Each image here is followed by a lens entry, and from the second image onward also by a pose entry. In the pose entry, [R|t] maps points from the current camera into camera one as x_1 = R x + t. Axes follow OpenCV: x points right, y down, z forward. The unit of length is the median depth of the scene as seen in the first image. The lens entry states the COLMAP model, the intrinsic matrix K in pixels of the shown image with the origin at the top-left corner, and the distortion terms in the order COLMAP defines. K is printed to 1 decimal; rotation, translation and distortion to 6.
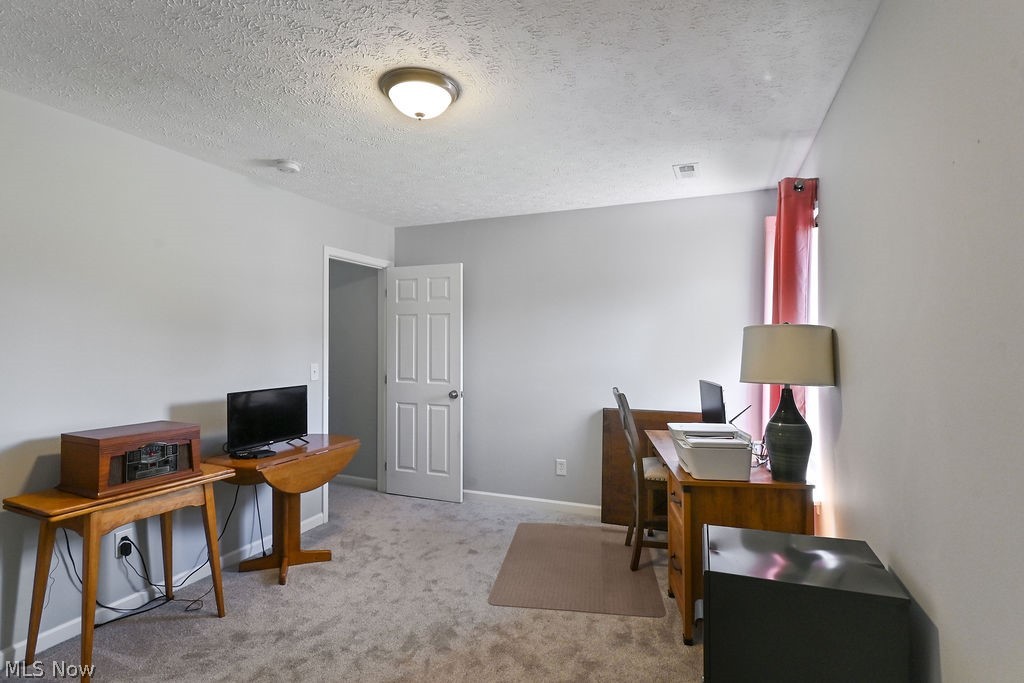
lens RADIAL K [[498.1, 0, 512.0], [0, 498.1, 341.5], [0, 0, 1]] dist [-0.003343, -0.000273]
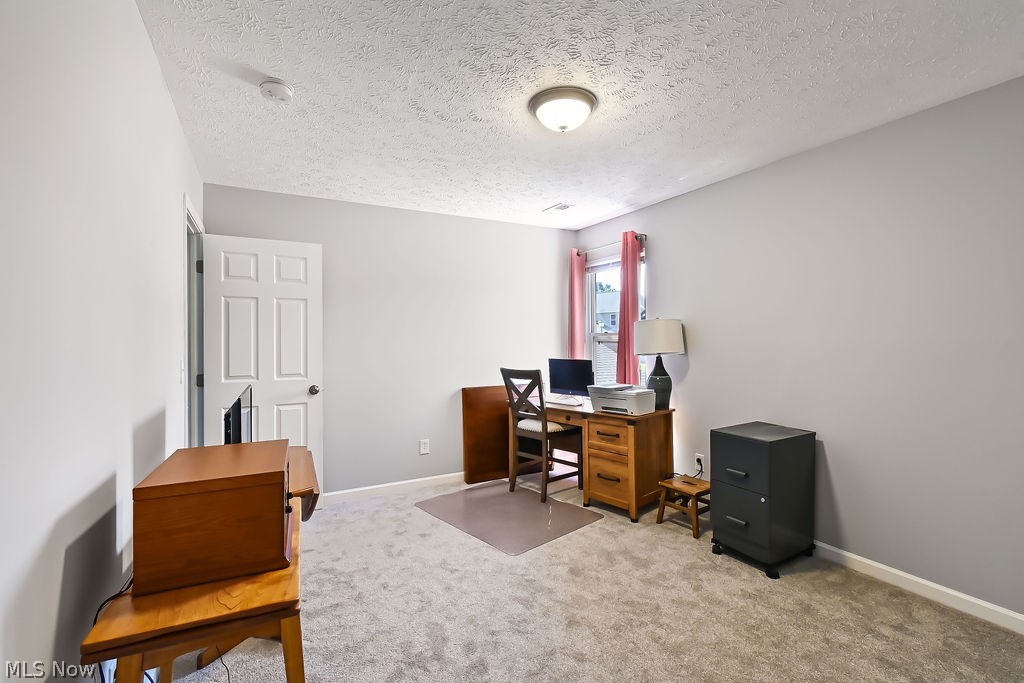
lens RADIAL K [[460.7, 0, 512.0], [0, 460.7, 341.5], [0, 0, 1]] dist [0.001968, 0.000146]
pose [[0.638991, -0.009089, 0.769160, -0.671211], [0.005124, 0.999958, 0.007559, 0.019222], [-0.769197, -0.000890, 0.639011, 0.251905]]
